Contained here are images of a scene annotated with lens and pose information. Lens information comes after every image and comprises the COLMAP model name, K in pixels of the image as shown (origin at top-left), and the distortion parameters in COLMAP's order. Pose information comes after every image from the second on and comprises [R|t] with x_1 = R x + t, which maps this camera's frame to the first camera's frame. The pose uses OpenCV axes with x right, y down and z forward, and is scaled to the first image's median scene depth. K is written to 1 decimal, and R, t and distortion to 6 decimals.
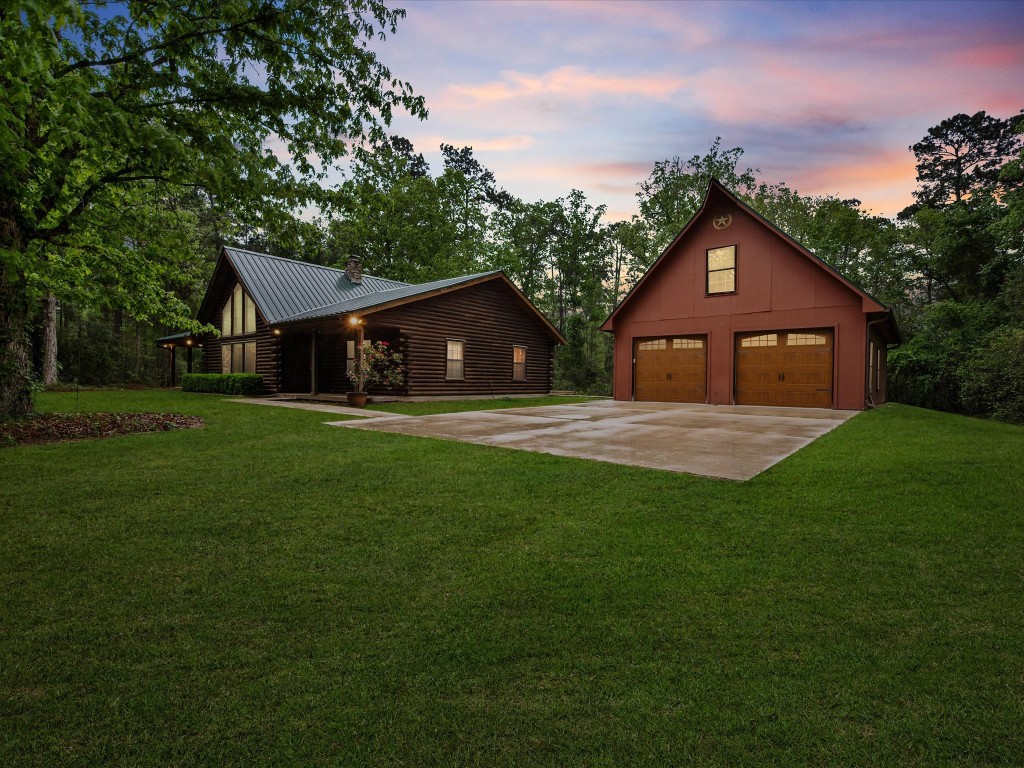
lens RADIAL K [[464.6, 0, 511.5], [0, 464.6, 388.6], [0, 0, 1]] dist [-0.001749, 0.000160]
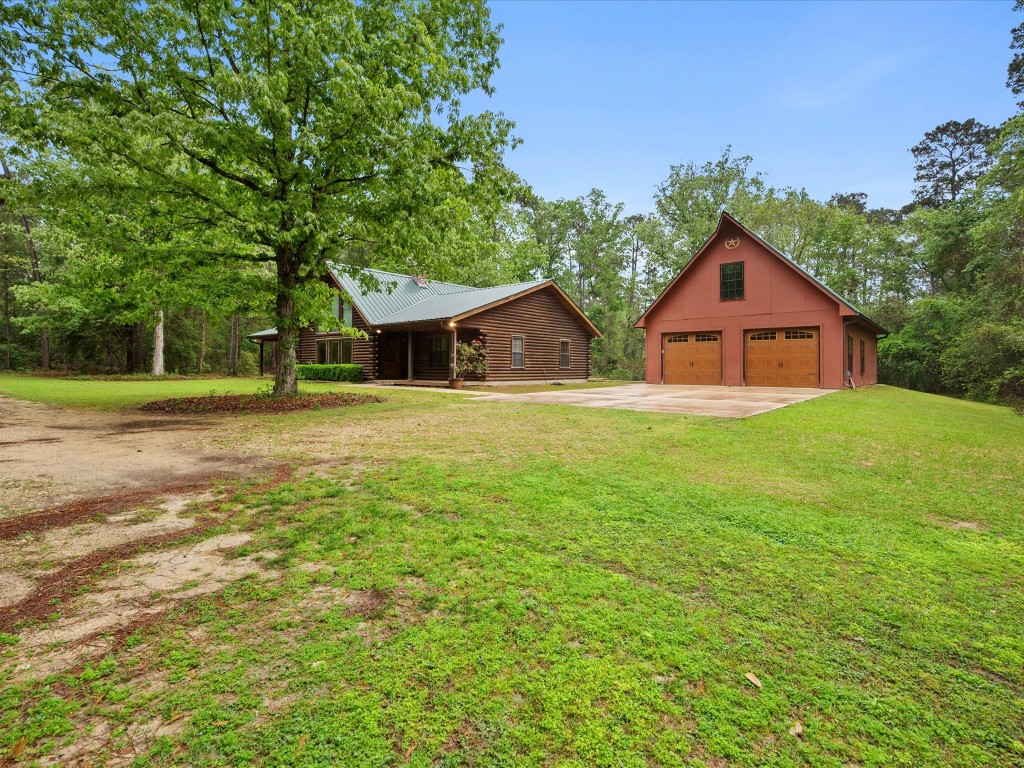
lens RADIAL K [[464.6, 0, 515.2], [0, 464.6, 362.7], [0, 0, 1]] dist [-0.001749, 0.000160]
pose [[0.999724, -0.007335, -0.022309, -0.039908], [0.006714, 0.999591, -0.027788, 0.000301], [0.022504, 0.027631, 0.999365, -0.095978]]
